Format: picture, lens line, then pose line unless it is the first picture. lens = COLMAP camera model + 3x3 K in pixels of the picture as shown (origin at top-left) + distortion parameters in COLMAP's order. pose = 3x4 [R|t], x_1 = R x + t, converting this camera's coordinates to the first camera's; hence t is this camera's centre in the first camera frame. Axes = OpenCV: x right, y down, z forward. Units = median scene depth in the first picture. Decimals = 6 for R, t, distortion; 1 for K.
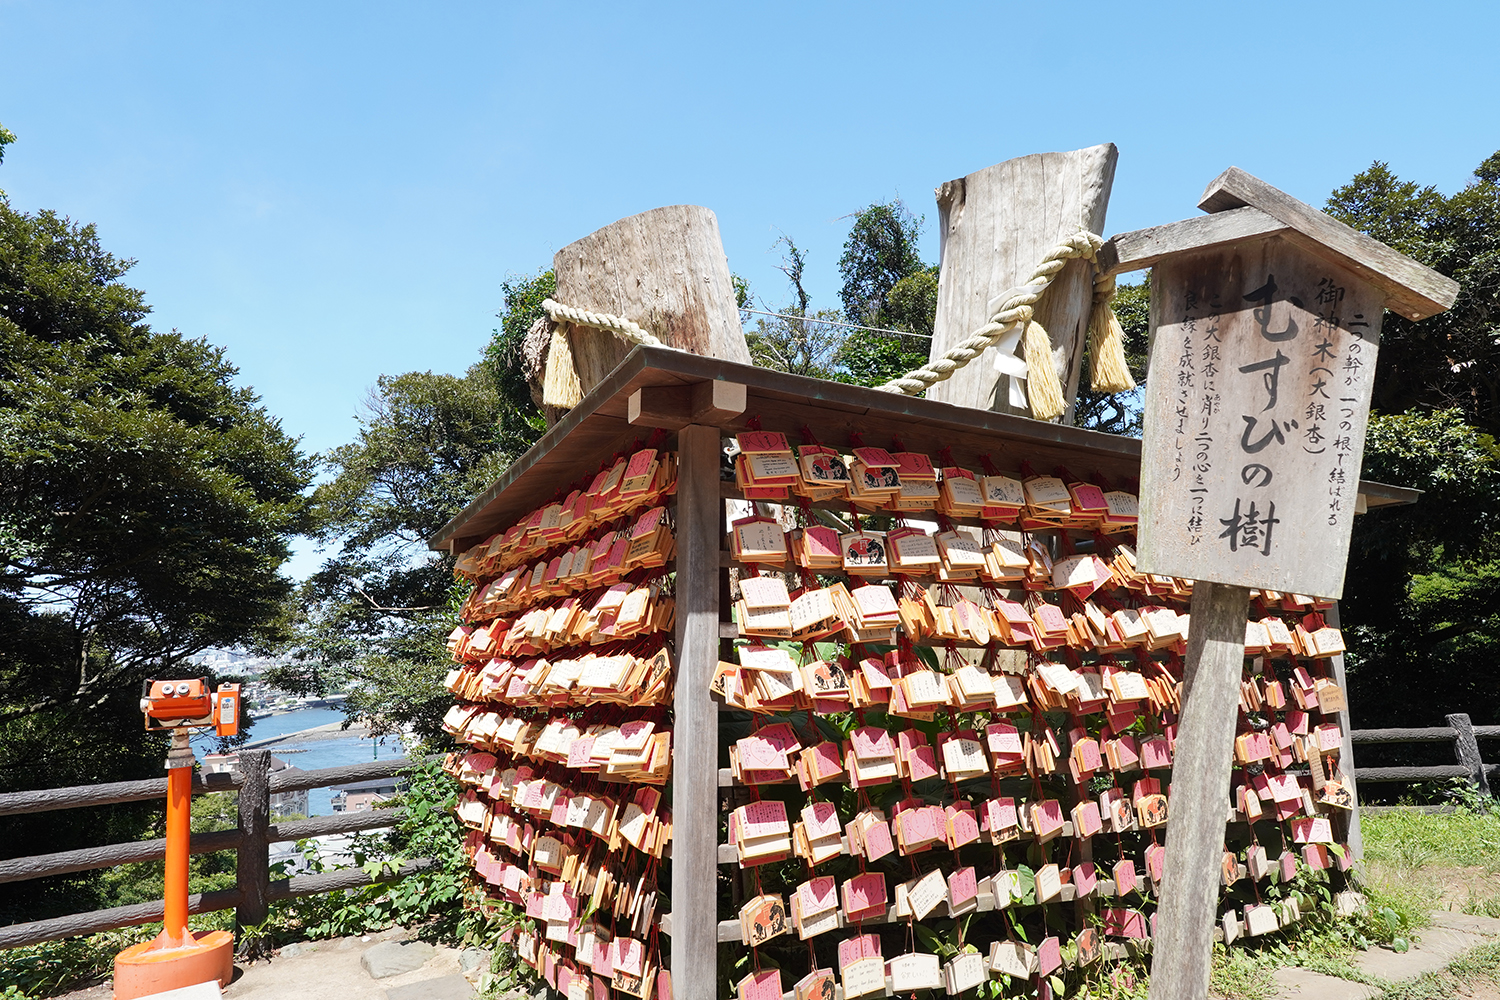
lens RADIAL K [[956.9, 0, 751.7], [0, 956.9, 499.0], [0, 0, 1]] dist [0.004019, 0.005861]
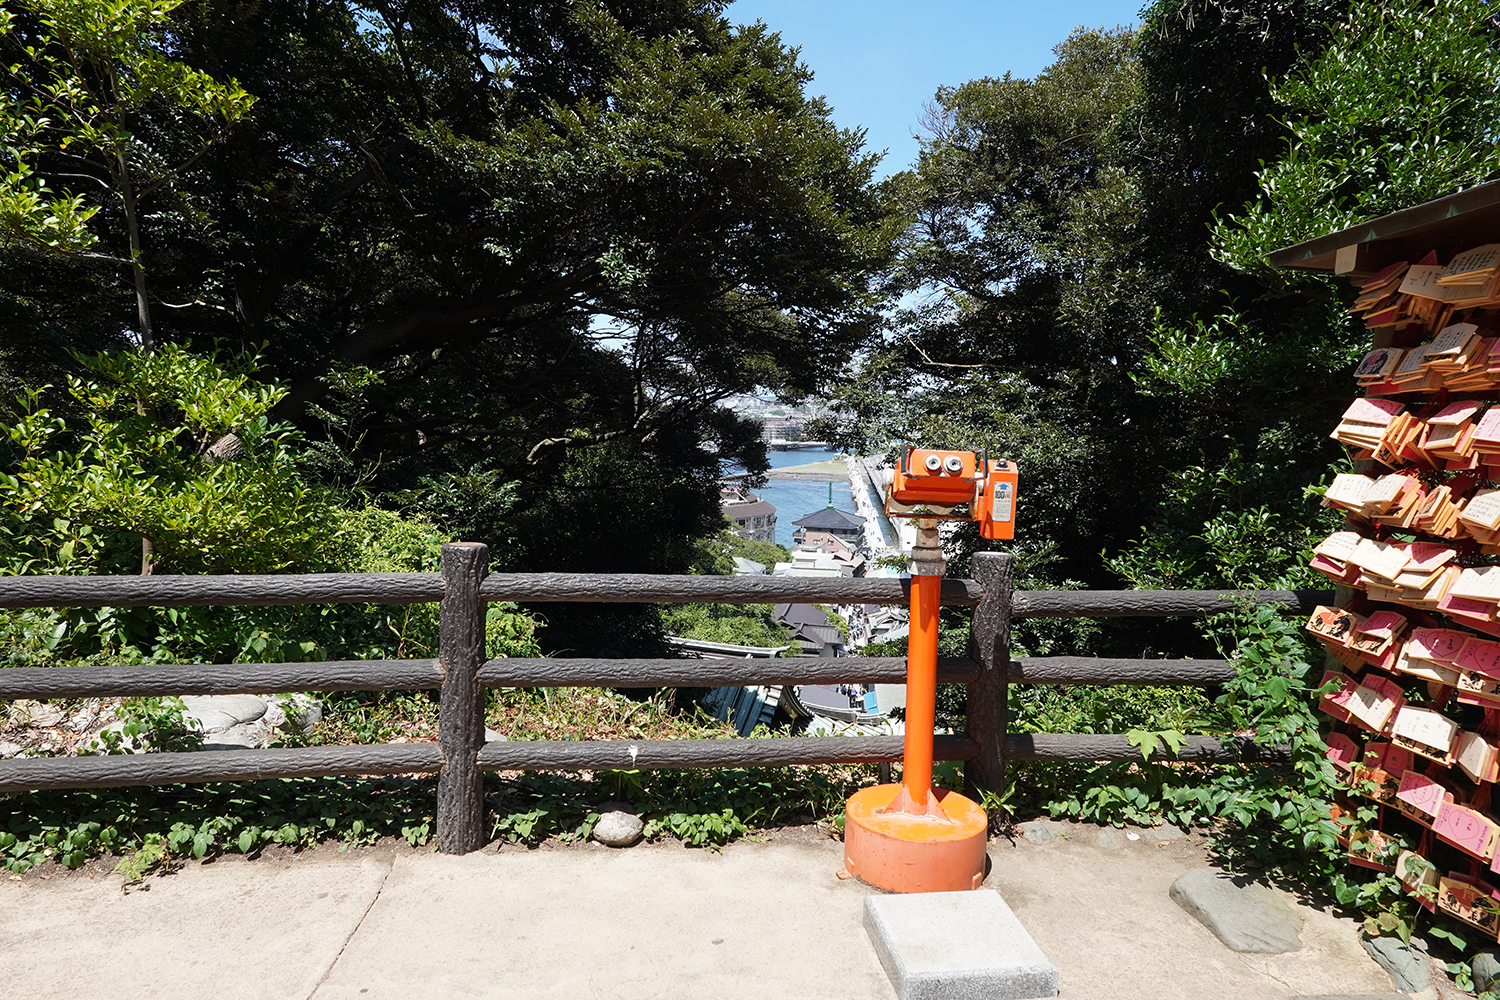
lens RADIAL K [[956.9, 0, 748.9], [0, 956.9, 501.2], [0, 0, 1]] dist [0.004019, 0.005861]
pose [[0.895238, 0.121319, -0.428755, -0.233656], [-0.013482, 0.969156, 0.246078, 0.034599], [0.445385, -0.214518, 0.869261, 0.198513]]
